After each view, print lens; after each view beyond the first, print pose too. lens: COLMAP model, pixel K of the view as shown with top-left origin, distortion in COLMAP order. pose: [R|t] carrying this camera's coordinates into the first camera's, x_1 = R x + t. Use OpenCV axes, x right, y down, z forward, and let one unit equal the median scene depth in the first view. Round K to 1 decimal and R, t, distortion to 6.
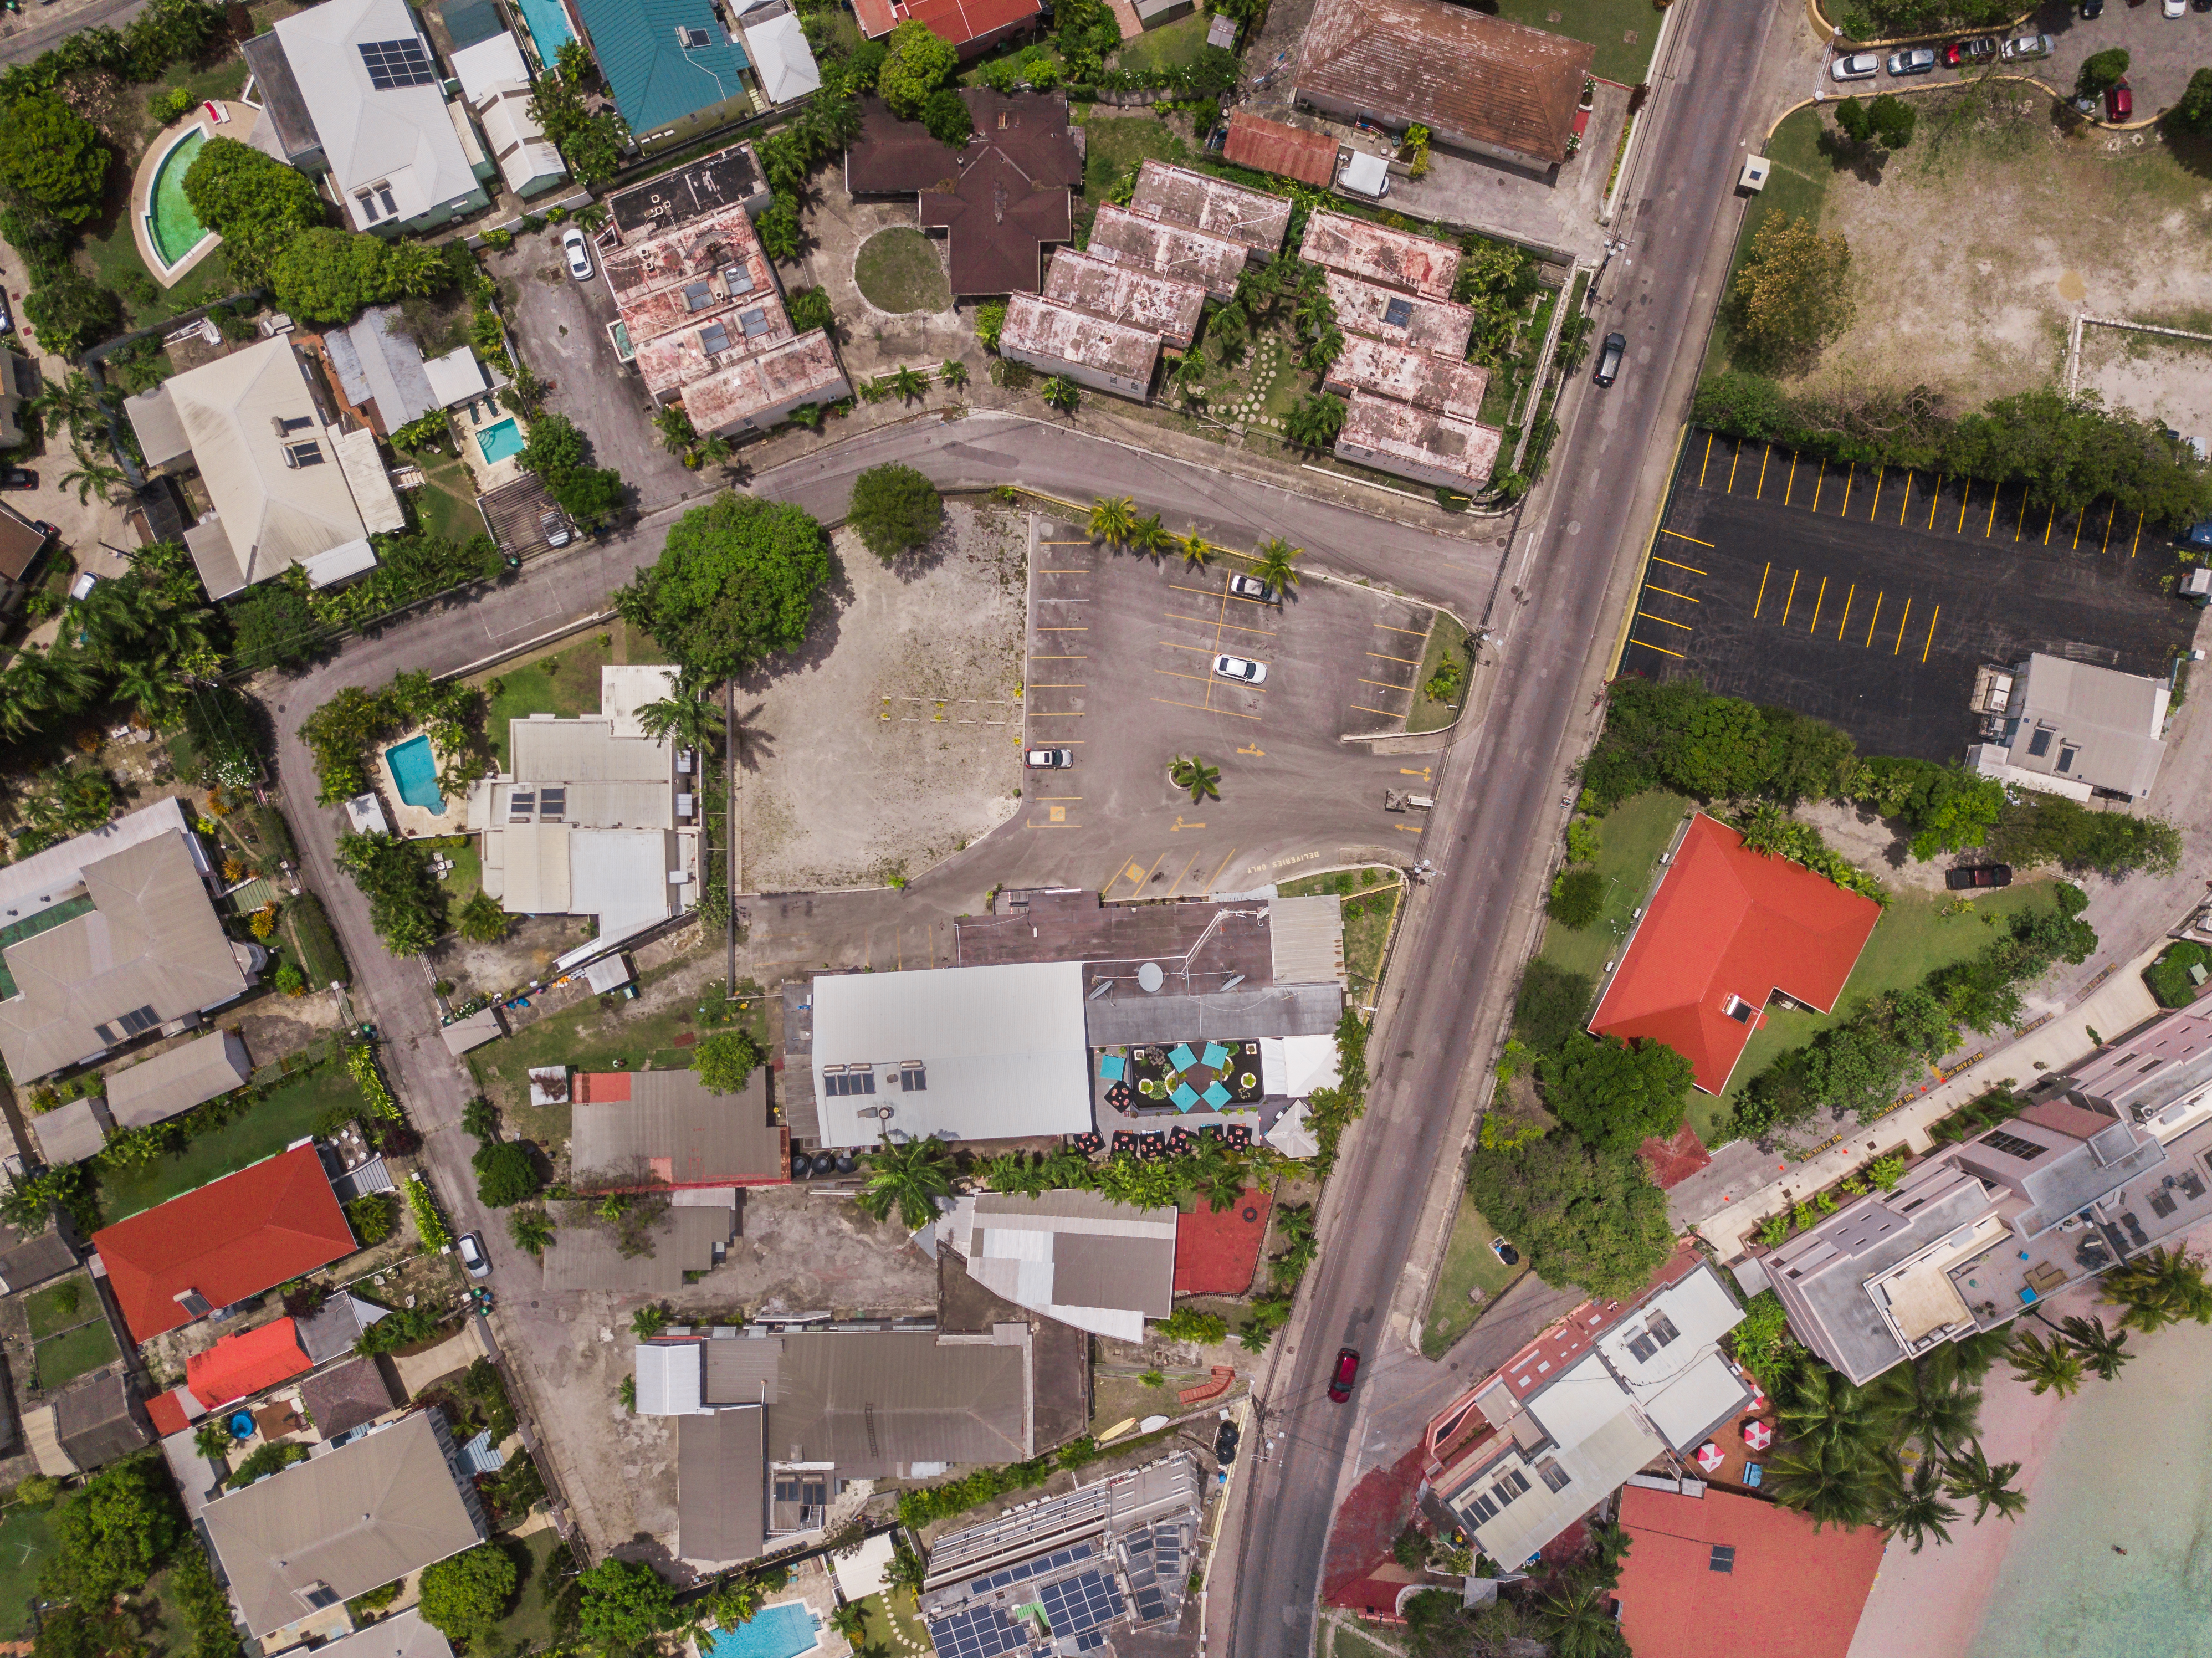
lens RADIAL K [[1712.5, 0, 1105.3], [0, 1712.5, 814.7], [0, 0, 1]] dist [0.003781, 0.003999]
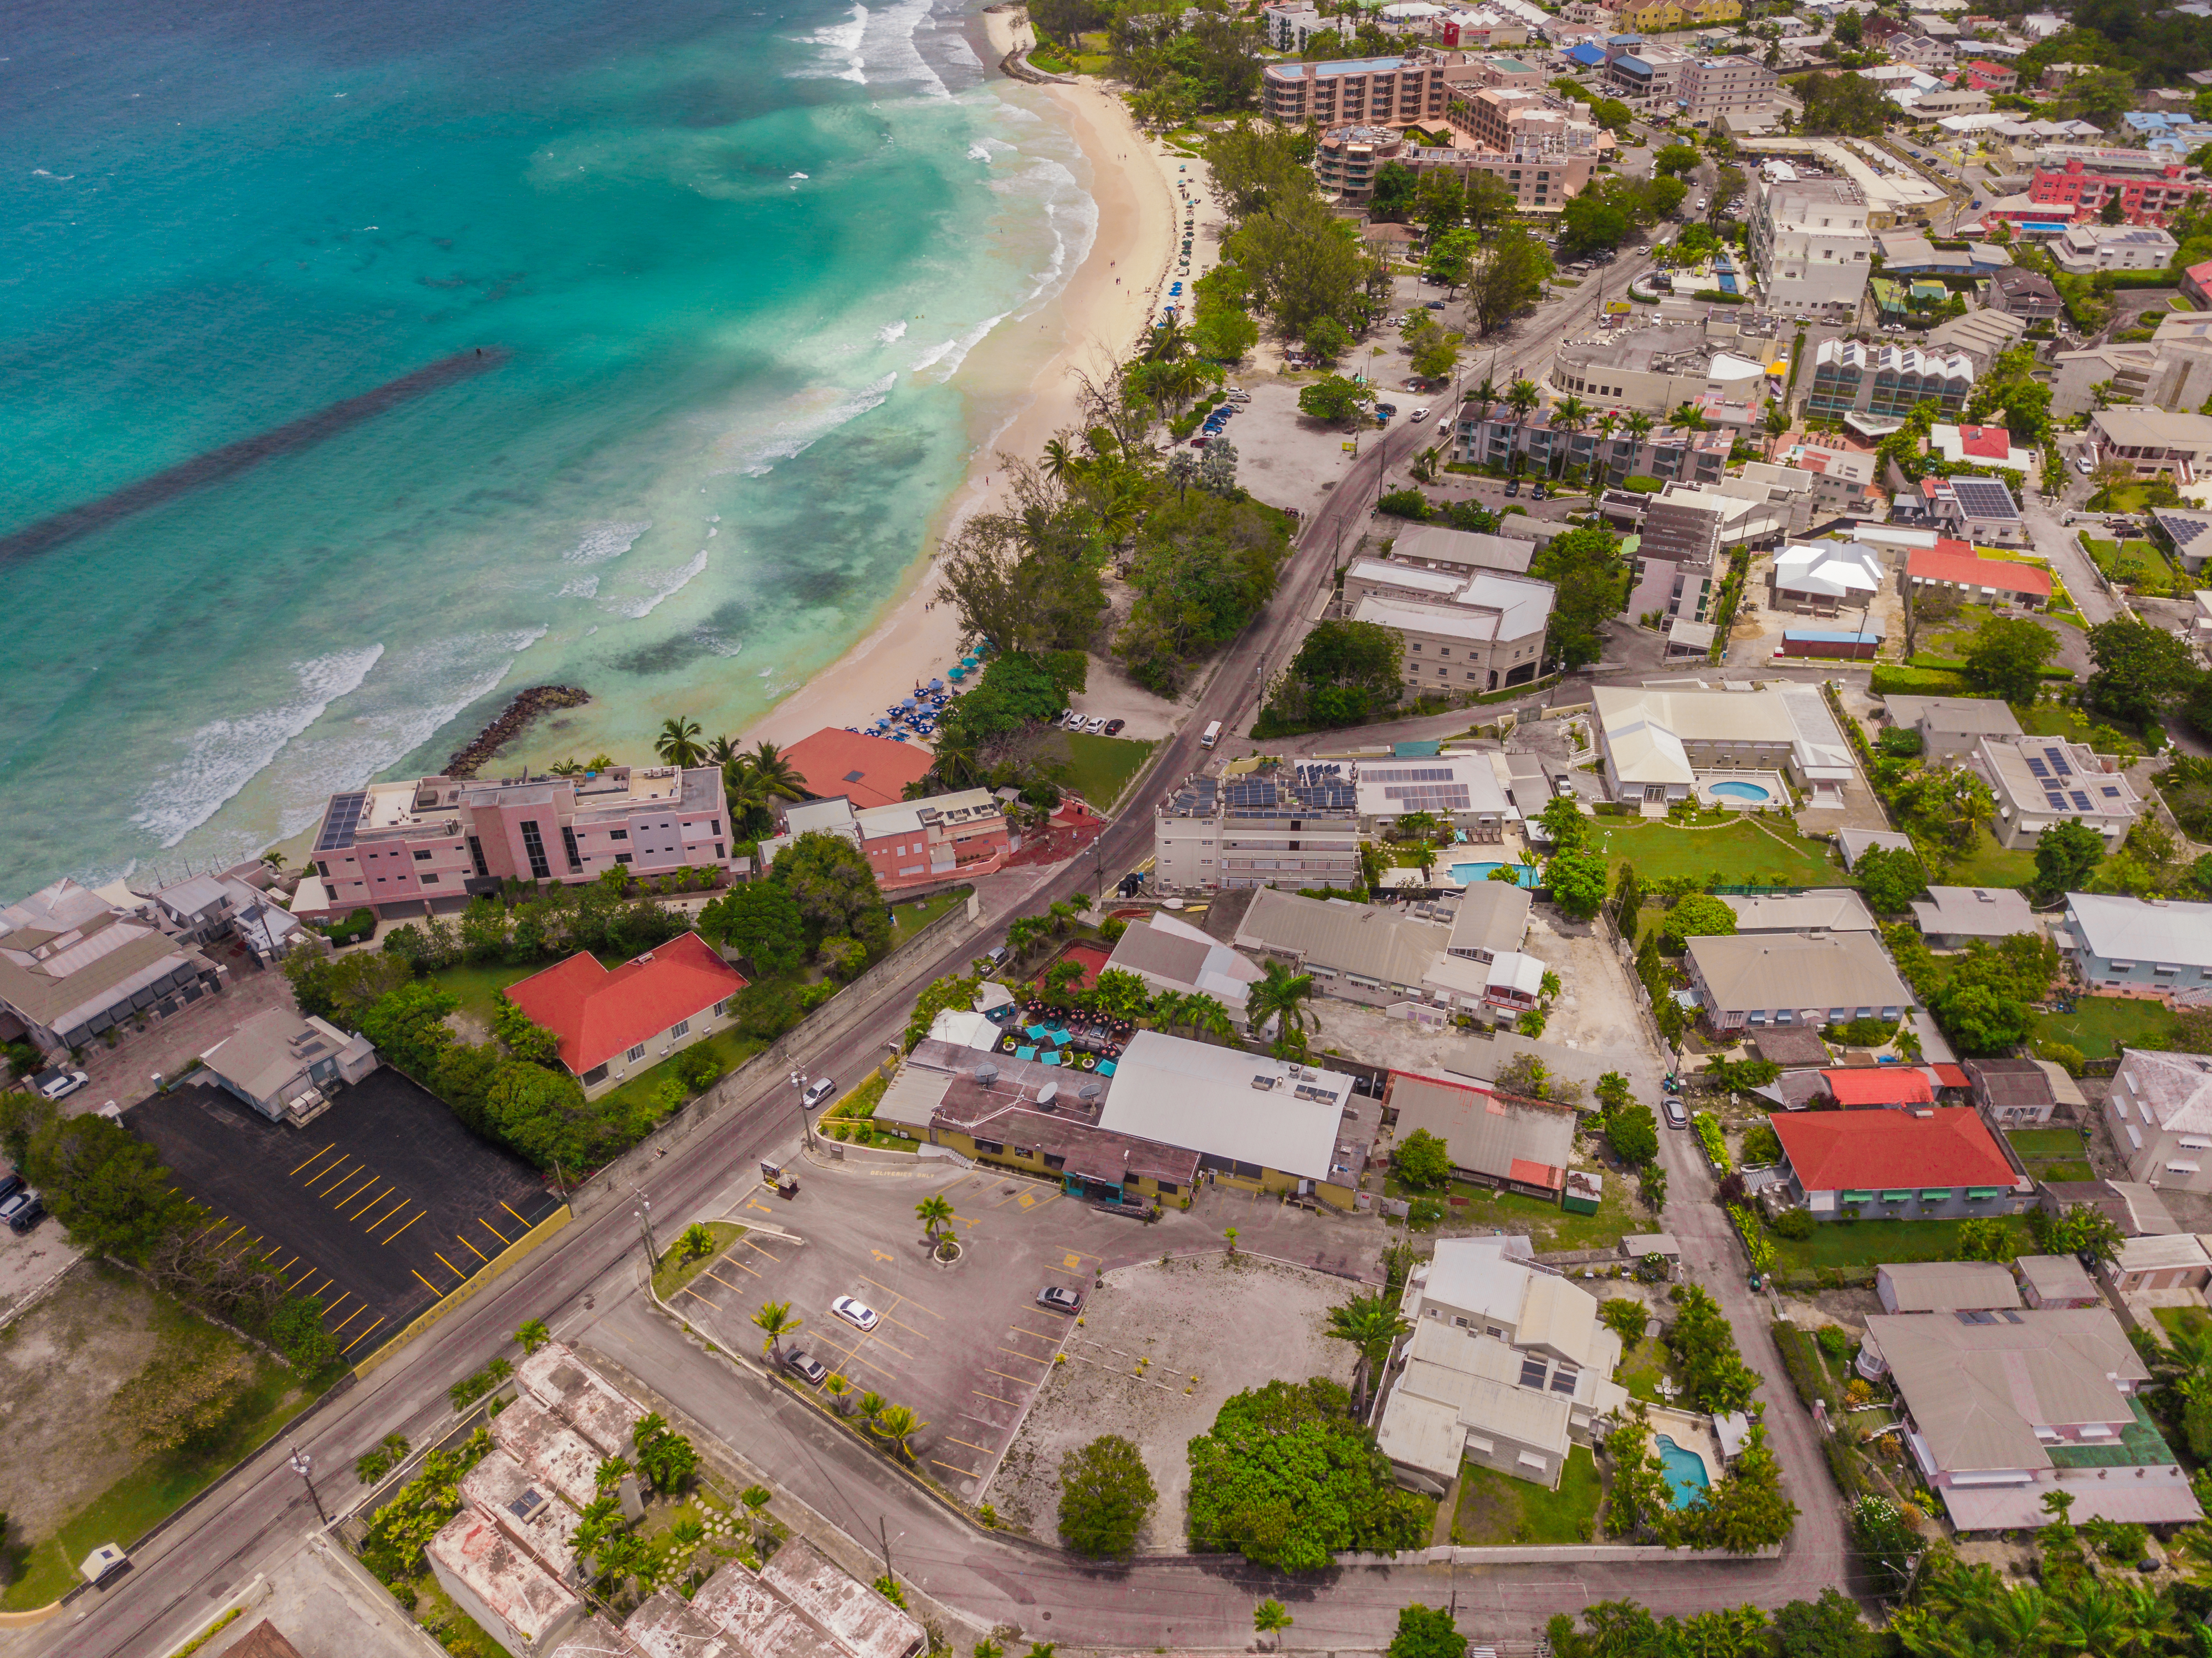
lens RADIAL K [[1712.5, 0, 1105.3], [0, 1712.5, 814.7], [0, 0, 1]] dist [0.003781, 0.003999]
pose [[-0.931302, -0.196472, 0.306717, -0.329147], [0.363809, -0.543088, 0.756768, -0.667576], [0.017891, 0.816366, 0.577257, 0.154449]]
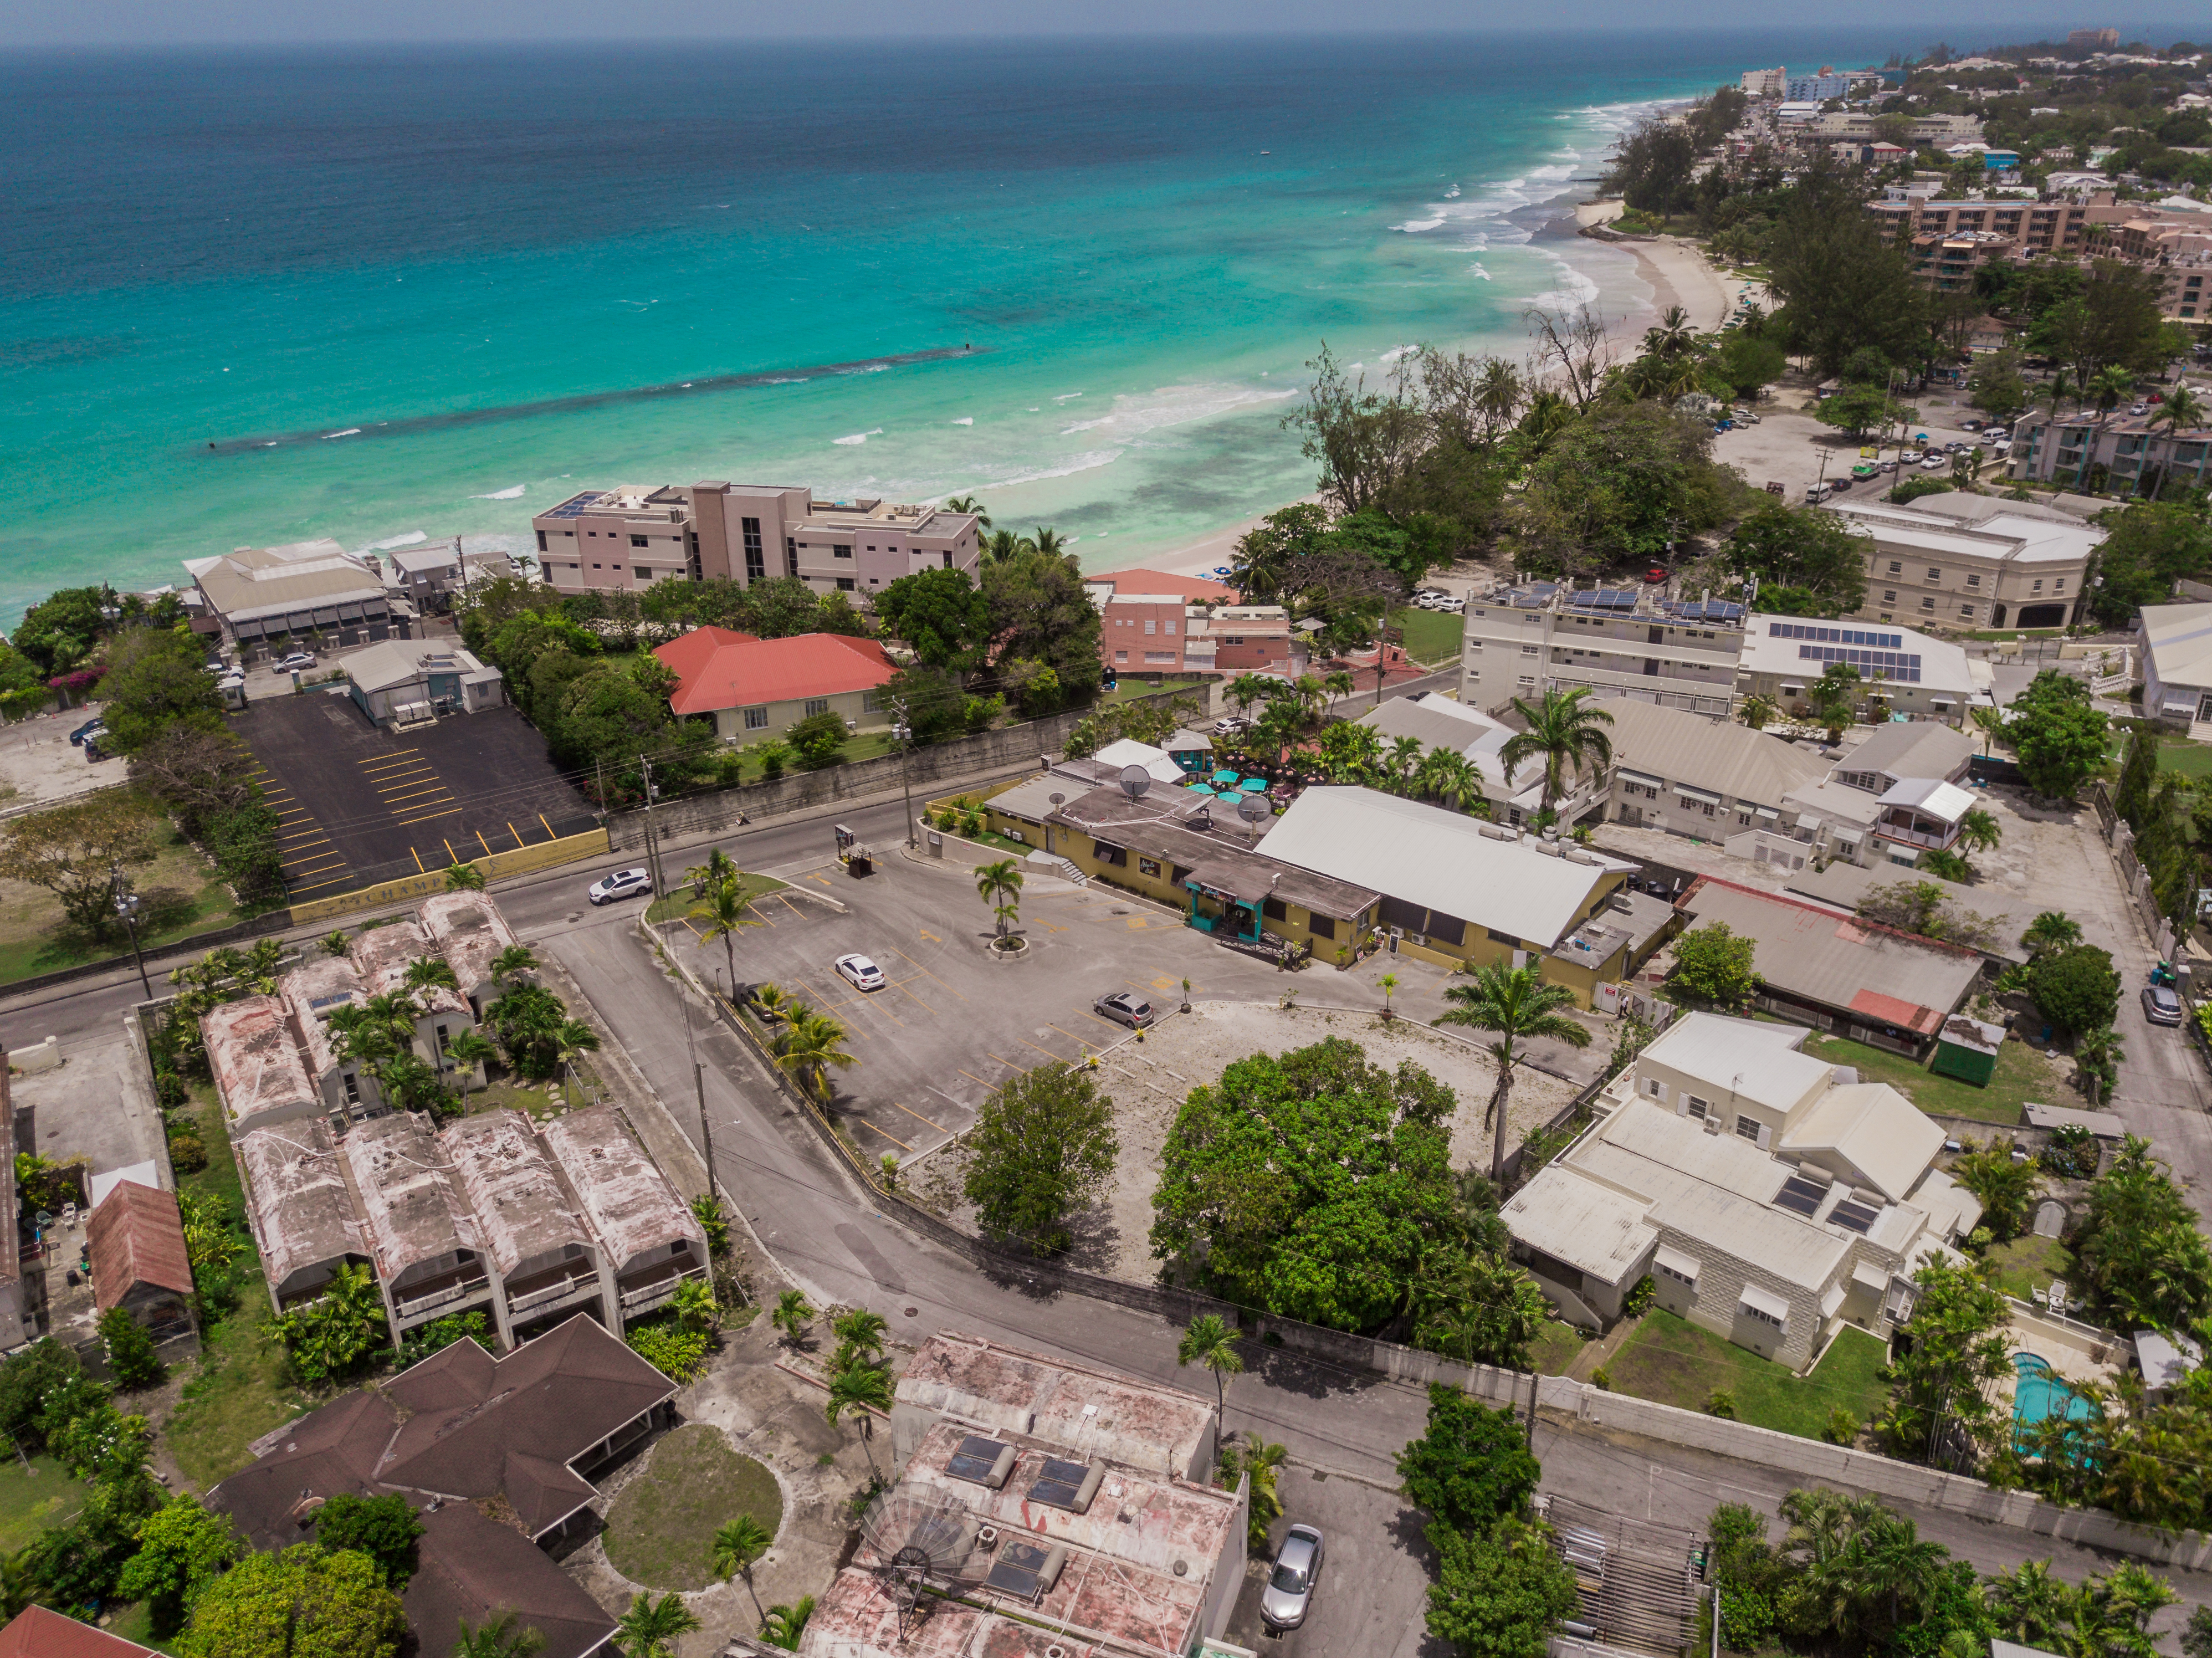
lens RADIAL K [[1697.4, 0, 1101.3], [0, 1697.4, 834.9], [0, 0, 1]] dist [0.004998, 0.003440]
pose [[-0.740961, -0.275824, 0.612289, -0.463244], [0.671424, -0.321783, 0.667567, -0.514116], [0.012893, 0.905747, 0.423623, 0.630778]]
